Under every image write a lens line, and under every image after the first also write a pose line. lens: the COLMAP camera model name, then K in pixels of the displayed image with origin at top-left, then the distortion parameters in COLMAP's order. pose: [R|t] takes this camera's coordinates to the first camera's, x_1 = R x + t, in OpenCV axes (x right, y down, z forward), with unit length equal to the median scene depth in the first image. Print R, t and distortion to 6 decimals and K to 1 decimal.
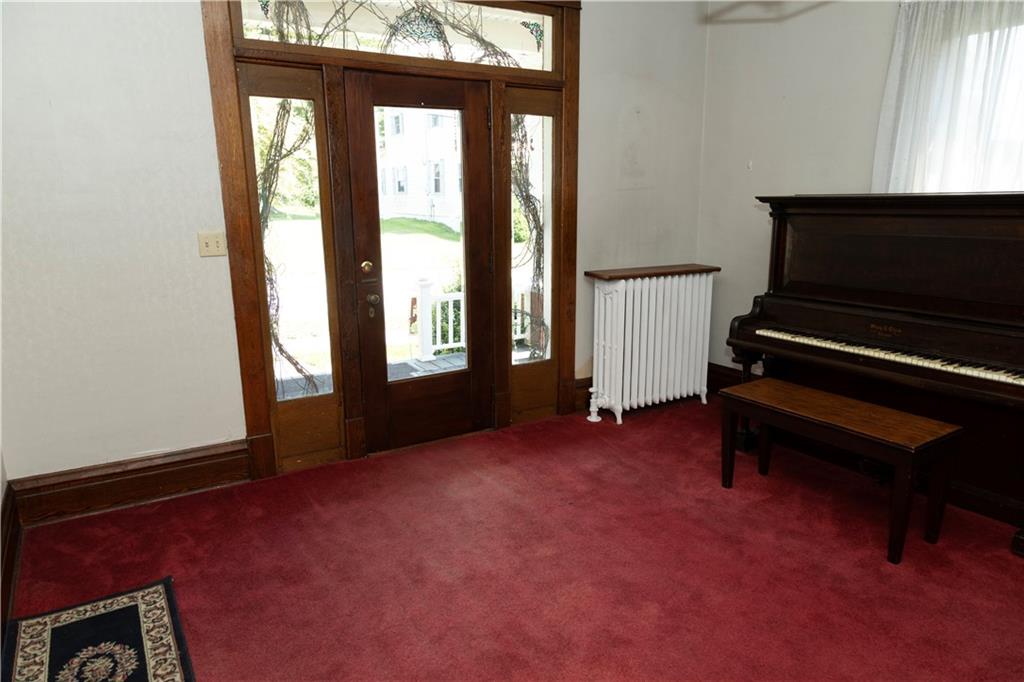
lens RADIAL K [[675.1, 0, 512.0], [0, 675.1, 341.0], [0, 0, 1]] dist [0.005608, 0.004248]
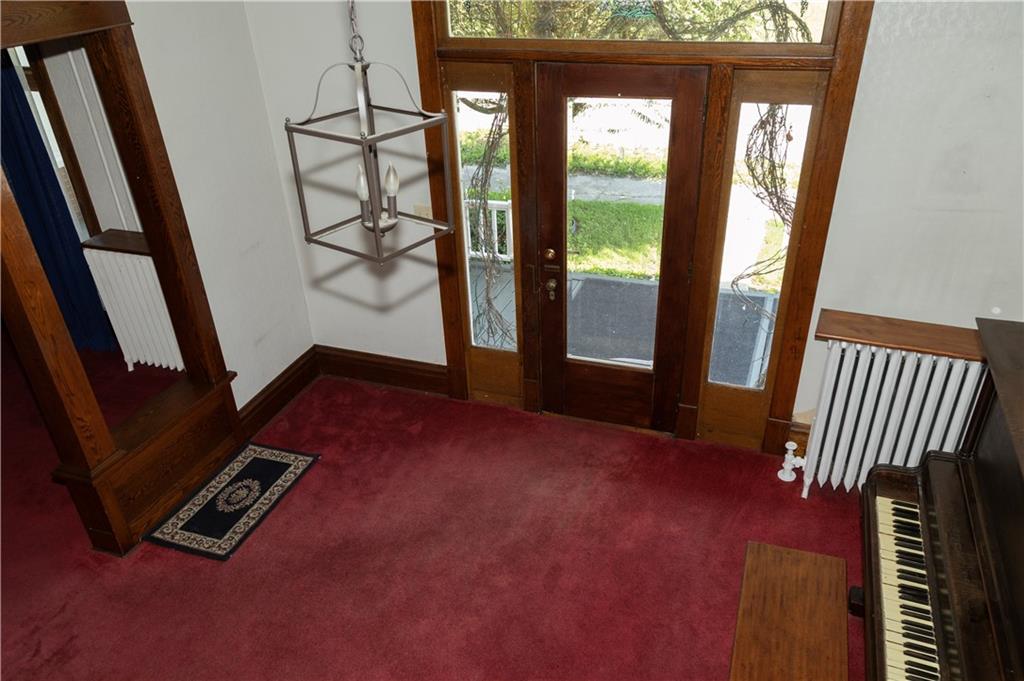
lens RADIAL K [[761.3, 0, 515.1], [0, 761.3, 388.5], [0, 0, 1]] dist [0.002954, 0.001628]
pose [[0.627822, 0.405825, -0.664188, 0.626603], [-0.140626, 0.898418, 0.416016, -0.415026], [0.765548, -0.167782, 0.621117, 0.211675]]
